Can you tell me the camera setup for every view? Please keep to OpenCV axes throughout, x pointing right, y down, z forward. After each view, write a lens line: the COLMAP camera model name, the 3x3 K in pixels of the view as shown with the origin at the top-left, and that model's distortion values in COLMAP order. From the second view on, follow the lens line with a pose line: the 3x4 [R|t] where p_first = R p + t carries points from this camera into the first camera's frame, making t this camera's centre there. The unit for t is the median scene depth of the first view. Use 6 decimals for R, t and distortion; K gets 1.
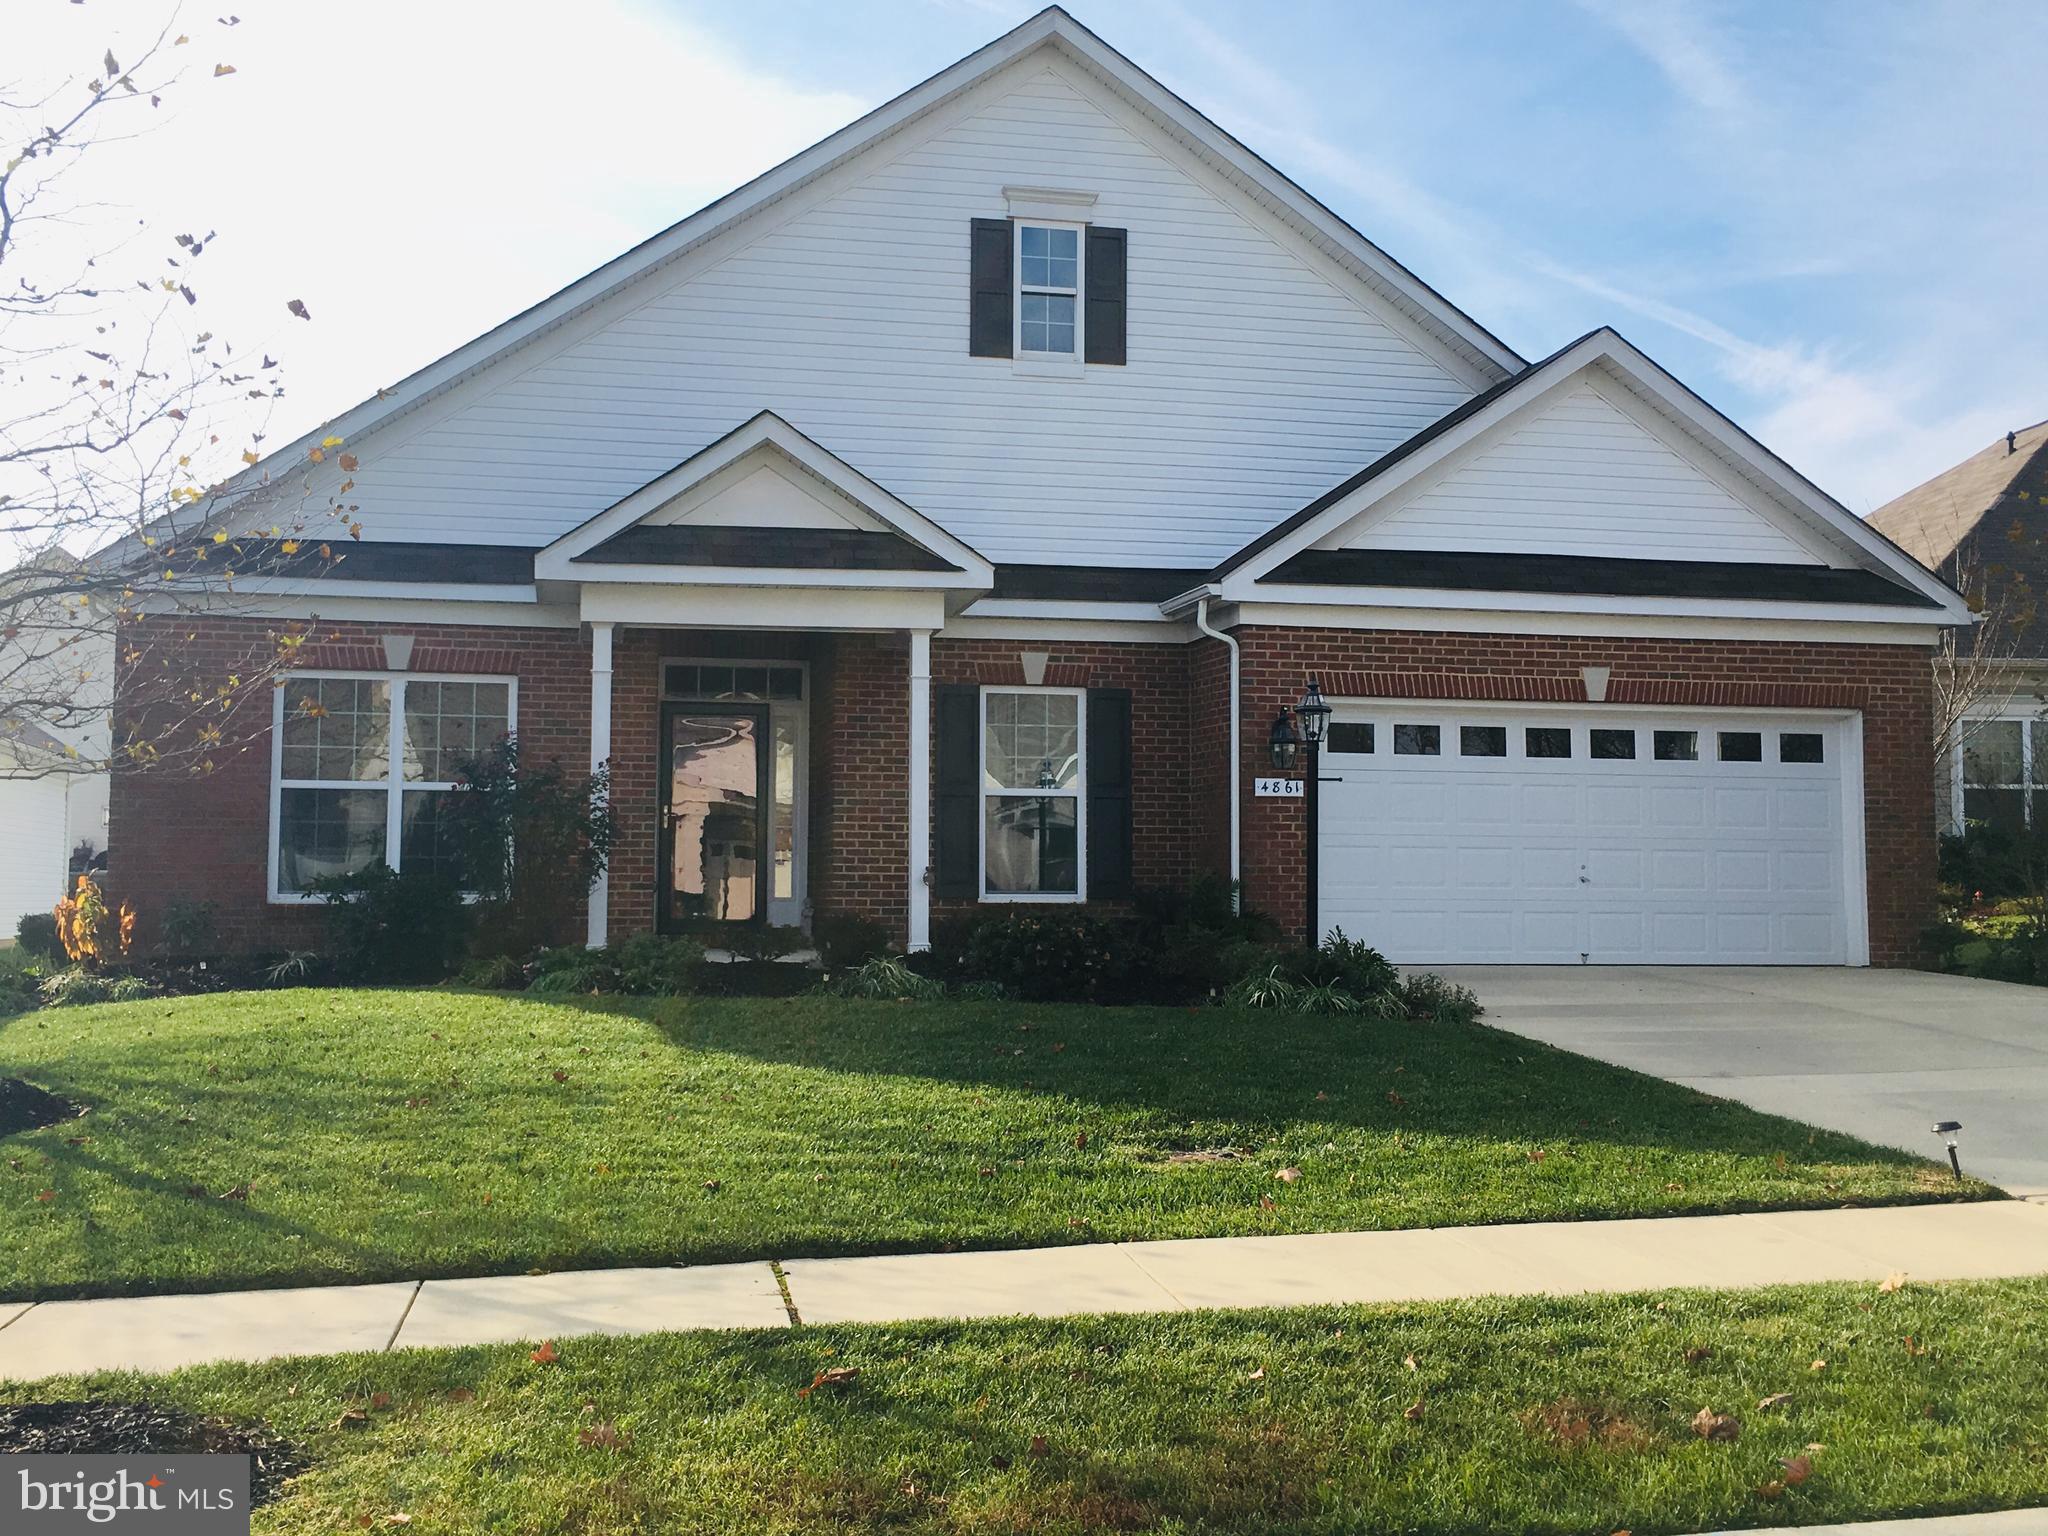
lens RADIAL K [[2081.7, 0, 1022.7], [0, 2081.7, 769.2], [0, 0, 1]] dist [-0.000412, 0.000000]
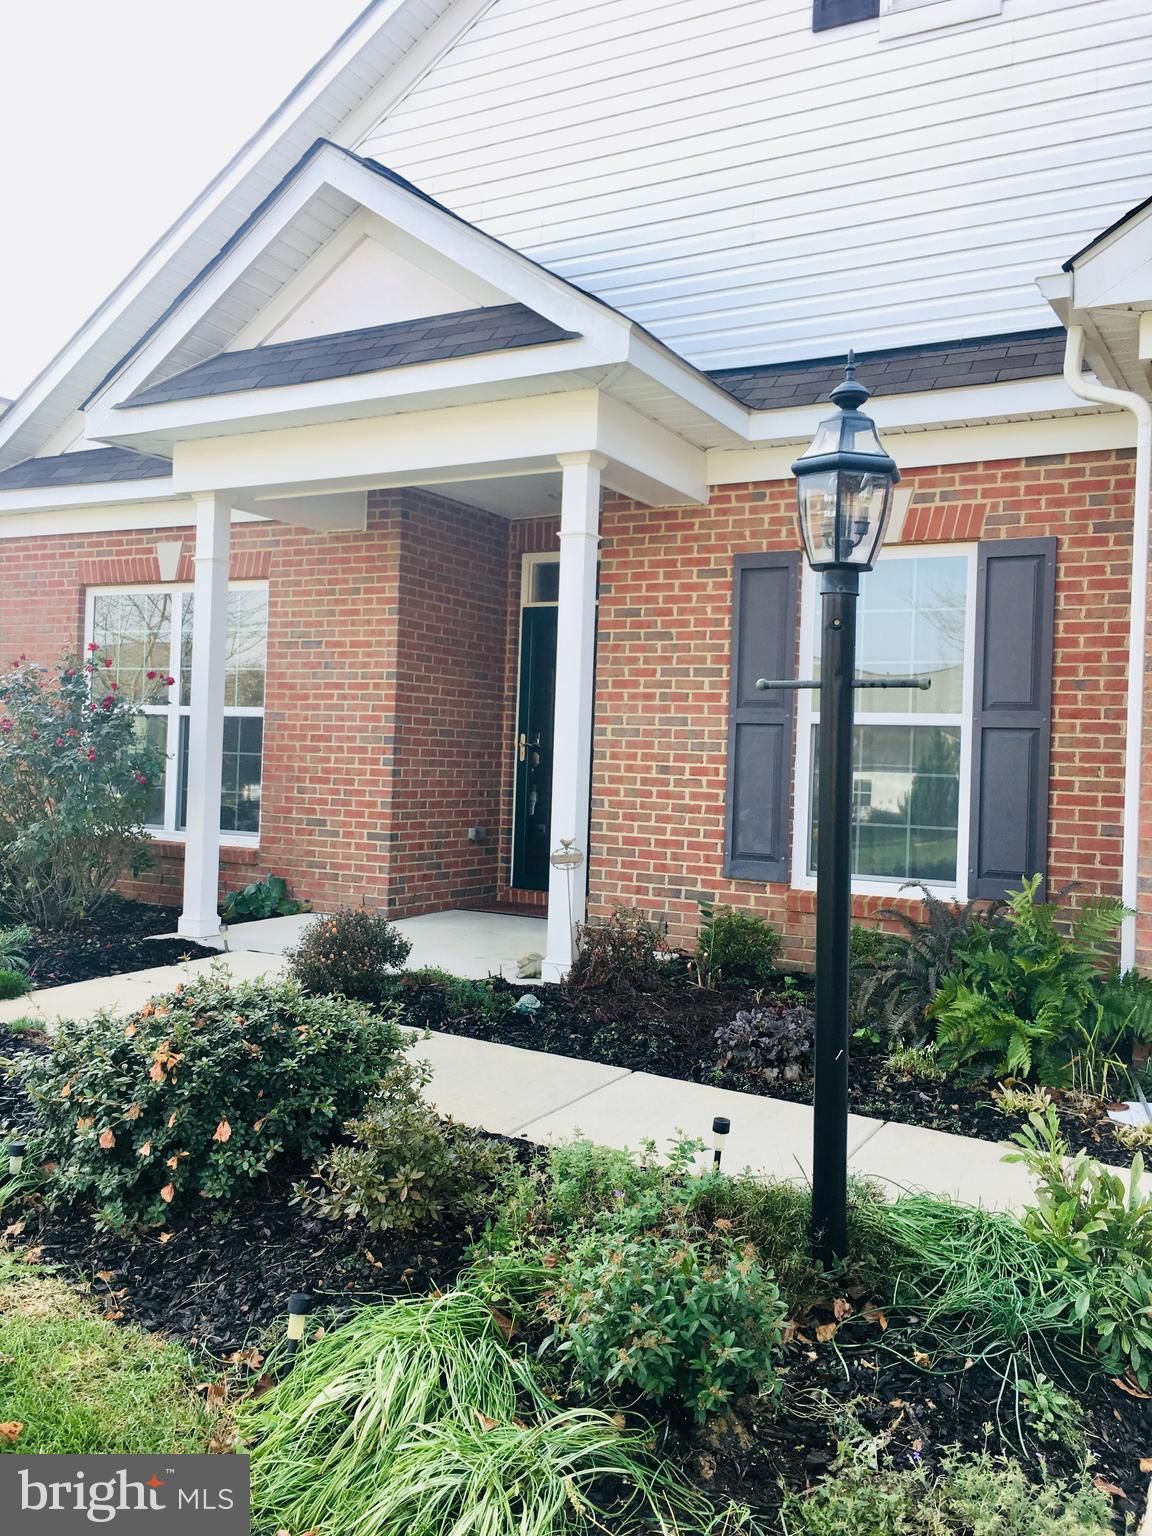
lens RADIAL K [[1305.5, 0, 576.9], [0, 1305.5, 762.1], [0, 0, 1]] dist [0.040469, -0.040981]
pose [[0.759055, 0.022965, -0.650621, 0.189099], [0.008532, 0.998941, 0.045213, 0.005667], [0.650971, -0.039870, 0.758055, 0.642598]]
